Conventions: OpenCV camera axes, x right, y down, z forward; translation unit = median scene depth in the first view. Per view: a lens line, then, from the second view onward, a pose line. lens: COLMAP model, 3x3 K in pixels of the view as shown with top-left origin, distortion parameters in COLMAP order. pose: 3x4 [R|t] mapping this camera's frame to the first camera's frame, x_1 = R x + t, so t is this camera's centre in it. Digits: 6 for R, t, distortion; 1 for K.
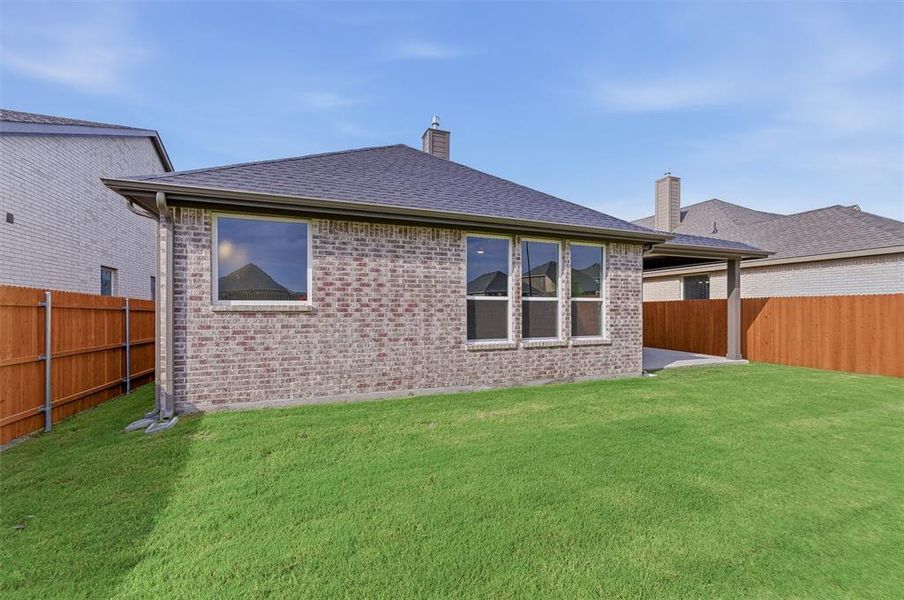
lens RADIAL K [[385.0, 0, 455.8], [0, 385.0, 307.4], [0, 0, 1]] dist [-0.003364, 0.000004]
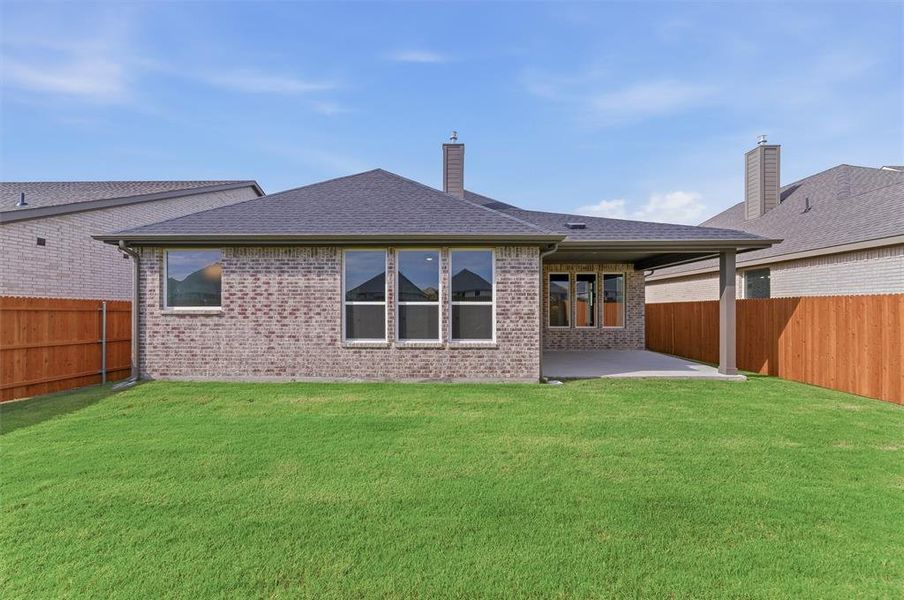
lens RADIAL K [[377.3, 0, 452.0], [0, 377.3, 300.0], [0, 0, 1]] dist [-0.000234, 0.000034]
pose [[0.920903, -0.006959, -0.389729, 0.802448], [0.001607, 0.999900, -0.014057, -0.018224], [0.389788, 0.012318, 0.920822, 0.060642]]
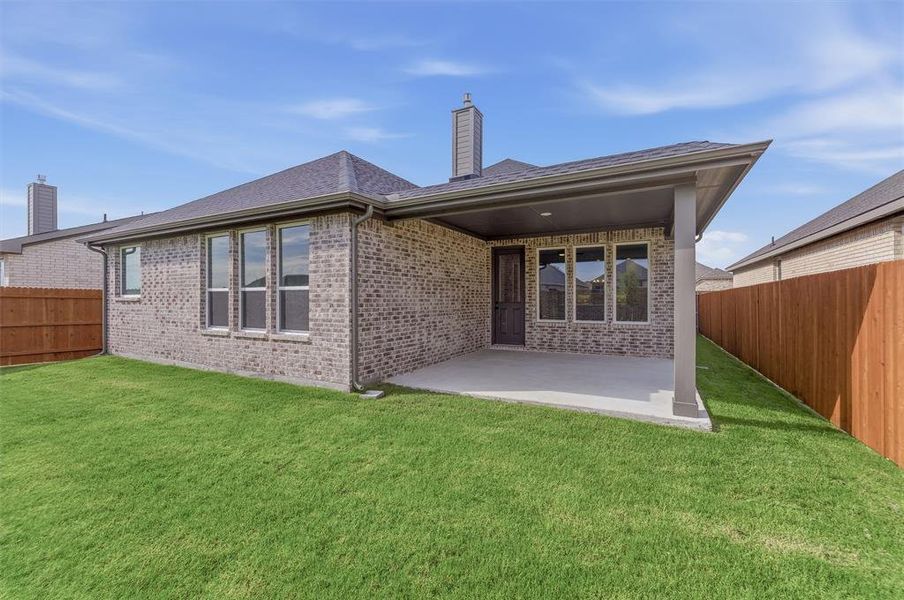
lens RADIAL K [[376.6, 0, 452.0], [0, 376.6, 300.0], [0, 0, 1]] dist [0.000248, 0.000134]
pose [[0.644820, 0.001309, -0.764333, 1.424612], [0.006368, 0.999955, 0.007084, 0.002377], [0.764308, -0.009436, 0.644783, 0.850150]]
